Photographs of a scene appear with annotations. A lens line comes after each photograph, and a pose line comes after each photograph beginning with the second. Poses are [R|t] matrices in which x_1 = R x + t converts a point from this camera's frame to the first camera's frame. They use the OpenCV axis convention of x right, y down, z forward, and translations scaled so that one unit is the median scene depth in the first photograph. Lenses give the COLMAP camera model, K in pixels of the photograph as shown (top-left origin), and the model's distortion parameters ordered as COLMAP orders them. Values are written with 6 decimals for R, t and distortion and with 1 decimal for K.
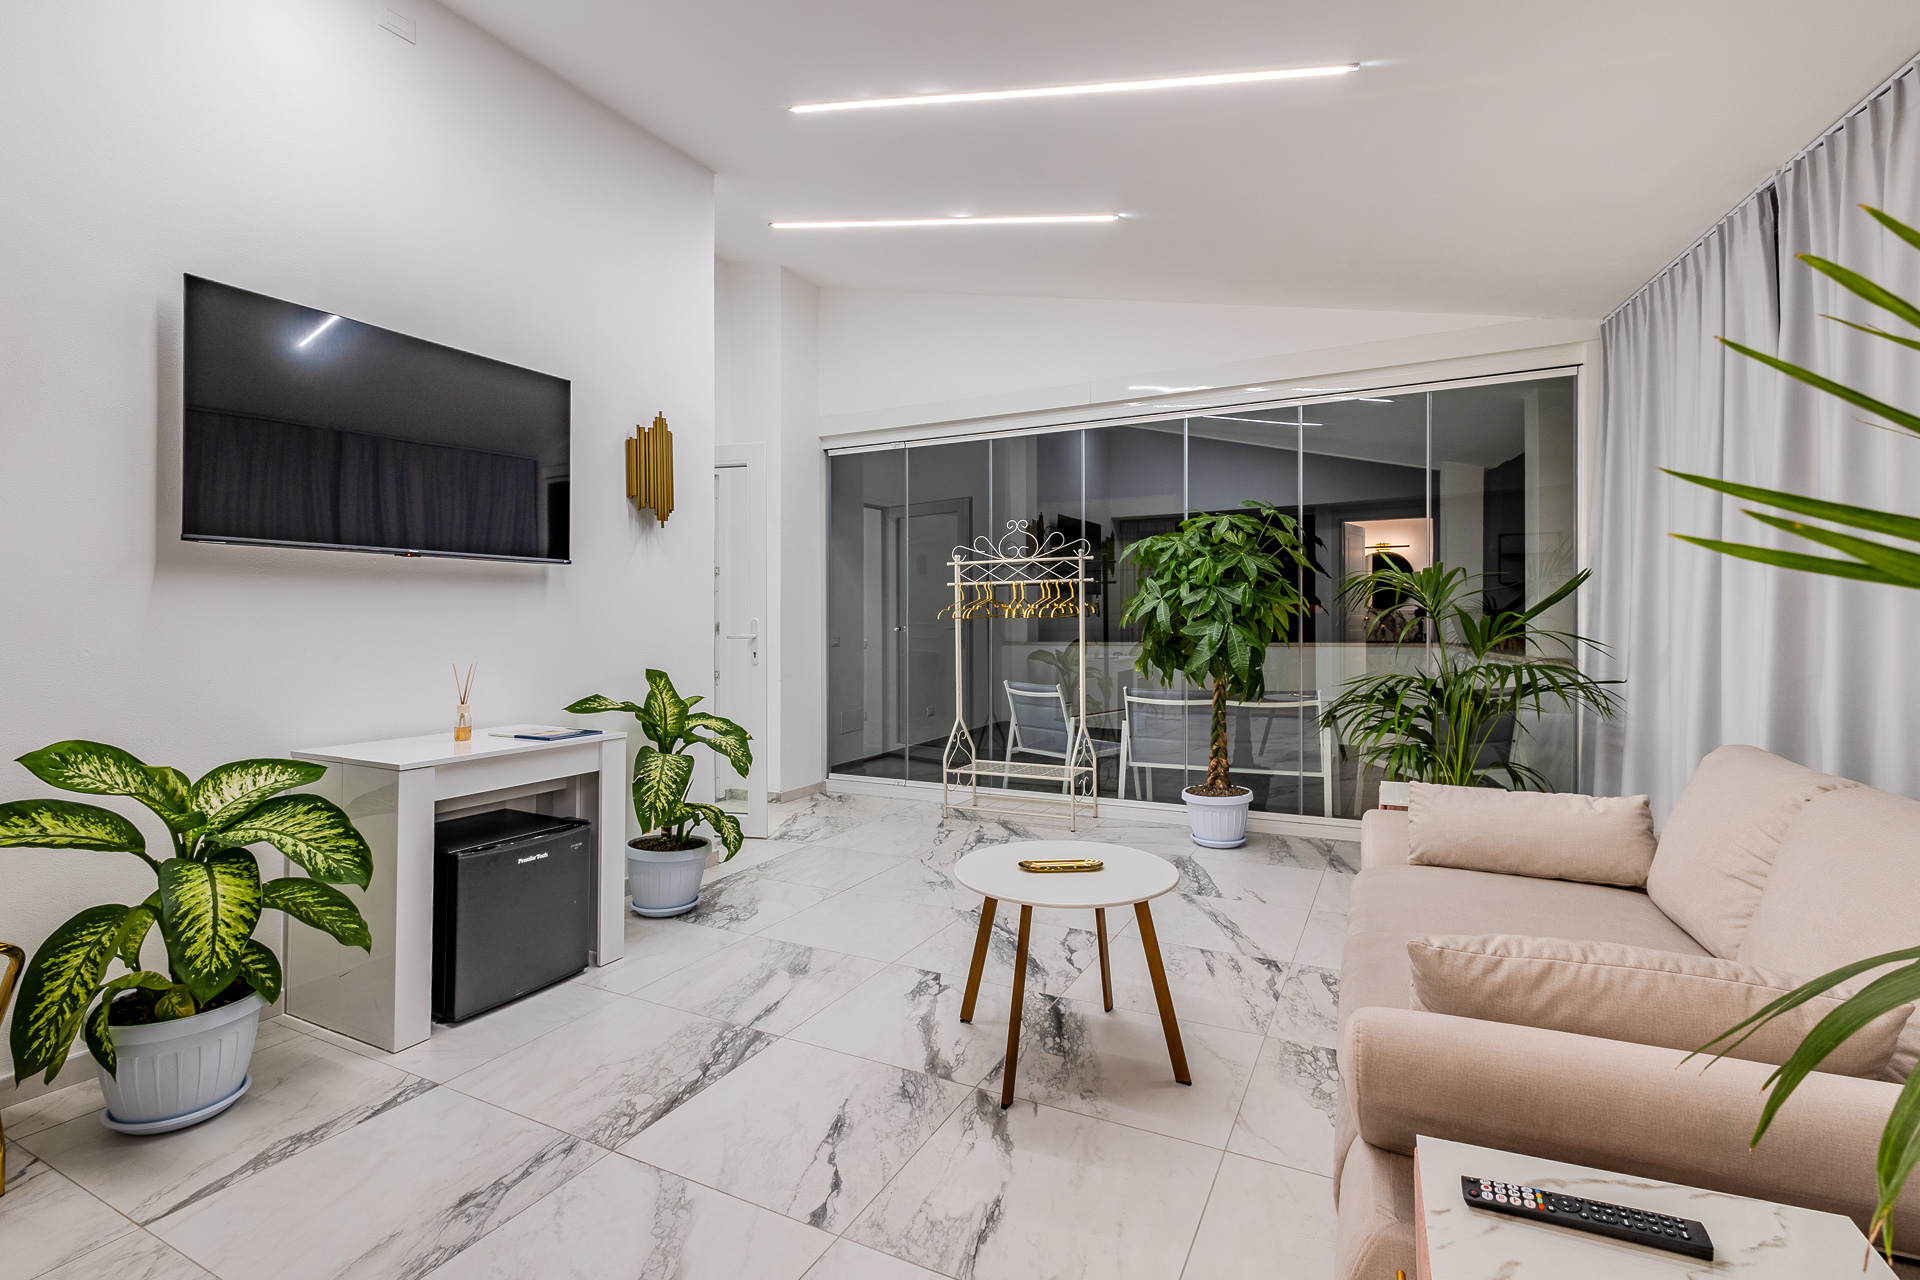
lens RADIAL K [[911.9, 0, 937.6], [0, 911.9, 587.8], [0, 0, 1]] dist [0.011242, -0.002451]
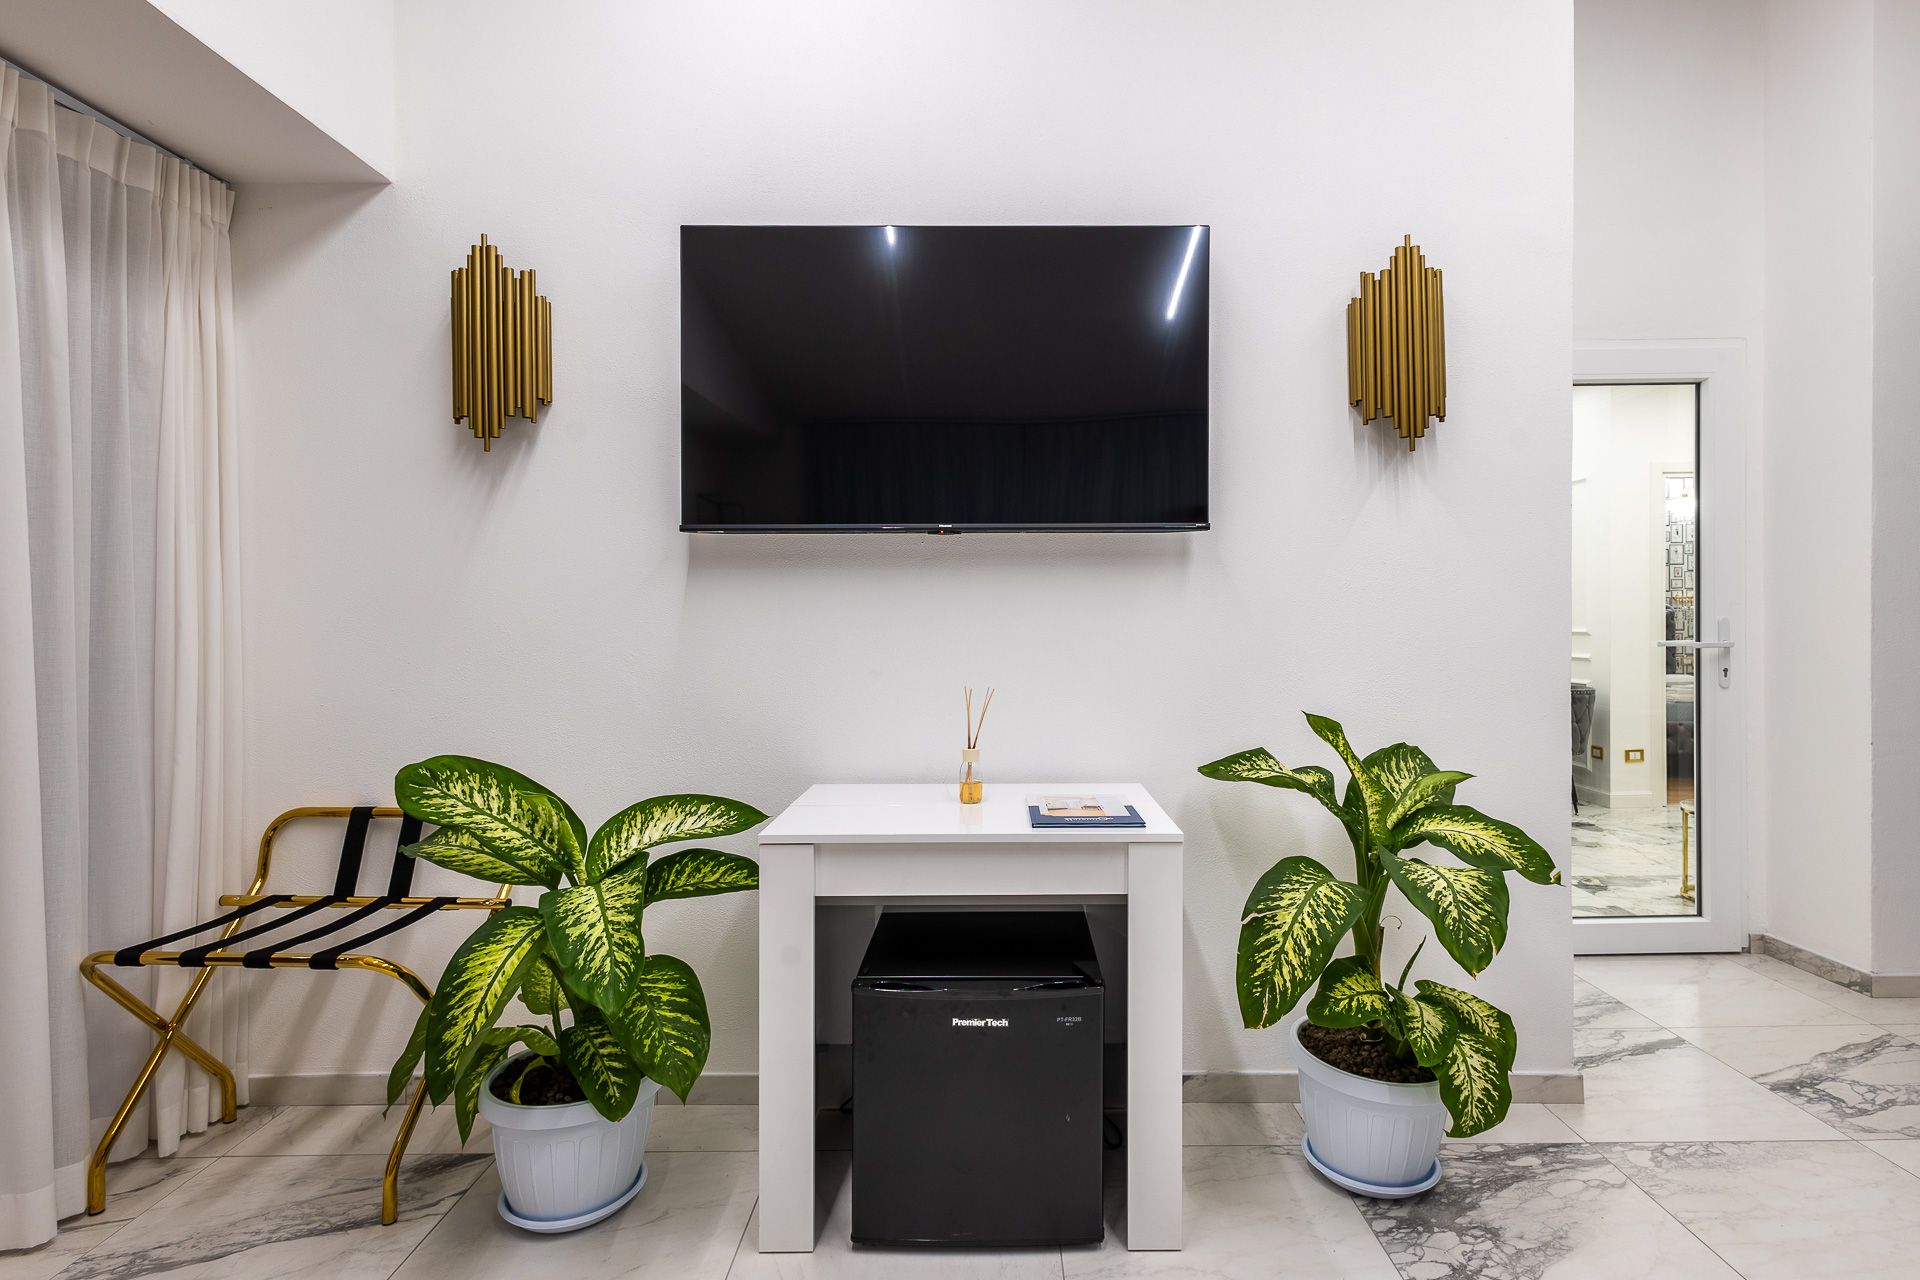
lens RADIAL K [[955.1, 0, 971.7], [0, 955.1, 627.4], [0, 0, 1]] dist [0.010547, -0.000256]
pose [[0.481390, 0.001690, -0.876505, 0.102364], [0.033637, 0.999226, 0.020400, 0.027258], [0.875861, -0.039303, 0.480960, 0.731078]]
